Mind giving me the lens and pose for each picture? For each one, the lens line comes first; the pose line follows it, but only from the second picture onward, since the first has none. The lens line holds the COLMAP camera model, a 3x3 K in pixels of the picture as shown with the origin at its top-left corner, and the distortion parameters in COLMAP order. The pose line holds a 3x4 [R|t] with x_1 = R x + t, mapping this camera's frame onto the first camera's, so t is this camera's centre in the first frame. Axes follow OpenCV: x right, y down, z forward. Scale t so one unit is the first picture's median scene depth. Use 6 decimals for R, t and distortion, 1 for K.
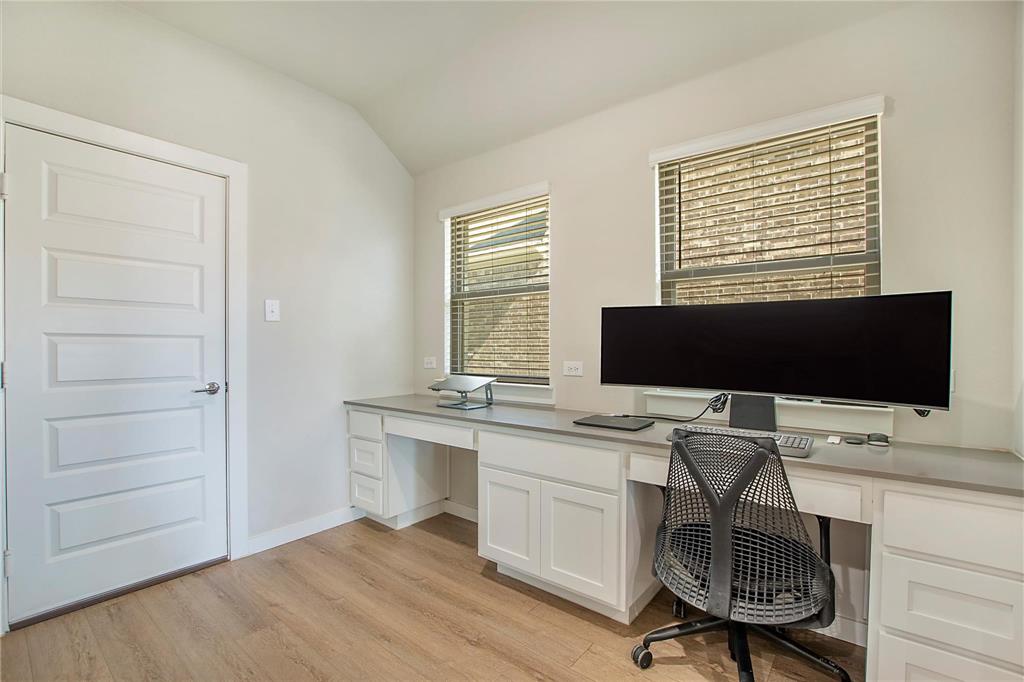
lens RADIAL K [[453.8, 0, 503.5], [0, 453.8, 346.4], [0, 0, 1]] dist [-0.030069, 0.004322]
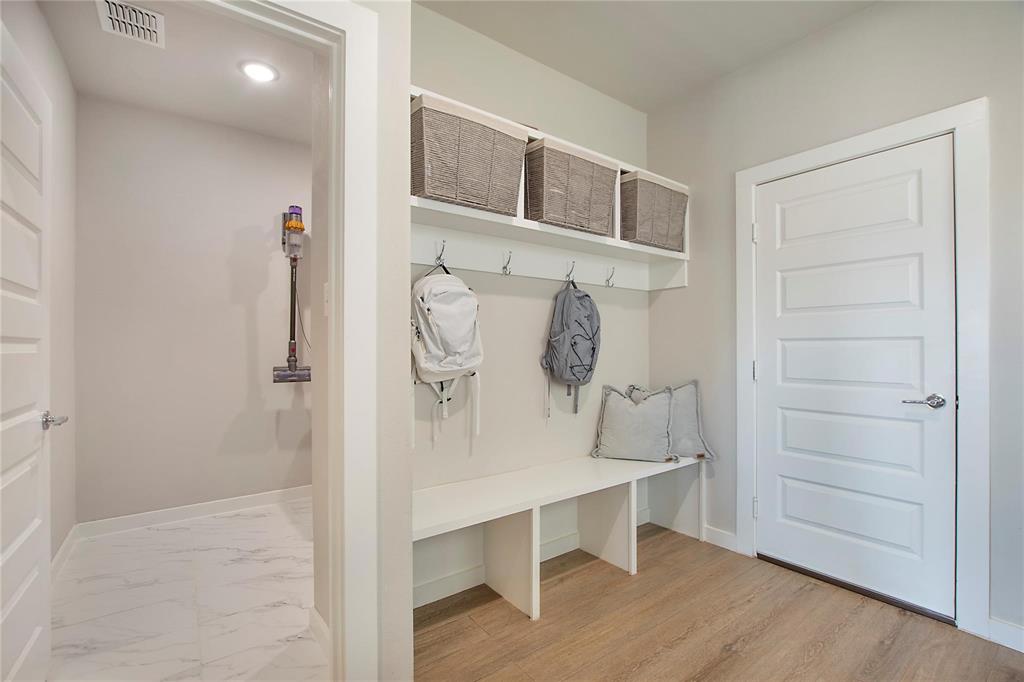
lens RADIAL K [[453.8, 0, 504.1], [0, 453.8, 345.3], [0, 0, 1]] dist [-0.030069, 0.004322]
pose [[-0.238192, -0.001315, -0.971217, 0.324355], [0.002930, 0.999994, -0.002072, -0.008694], [0.971214, -0.003339, -0.238187, 0.445217]]
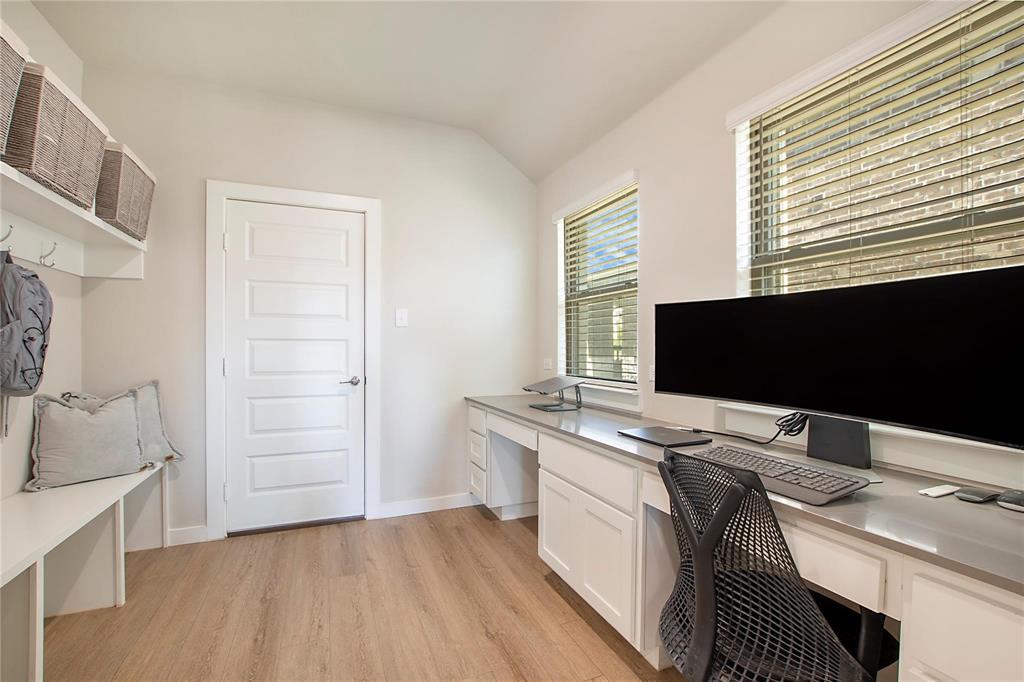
lens RADIAL K [[453.8, 0, 510.8], [0, 453.8, 346.6], [0, 0, 1]] dist [-0.030069, 0.004322]
pose [[0.880638, 0.000266, -0.473790, 0.355802], [-0.000766, 0.999999, -0.000861, -0.002552], [0.473790, 0.001121, 0.880637, 0.085793]]
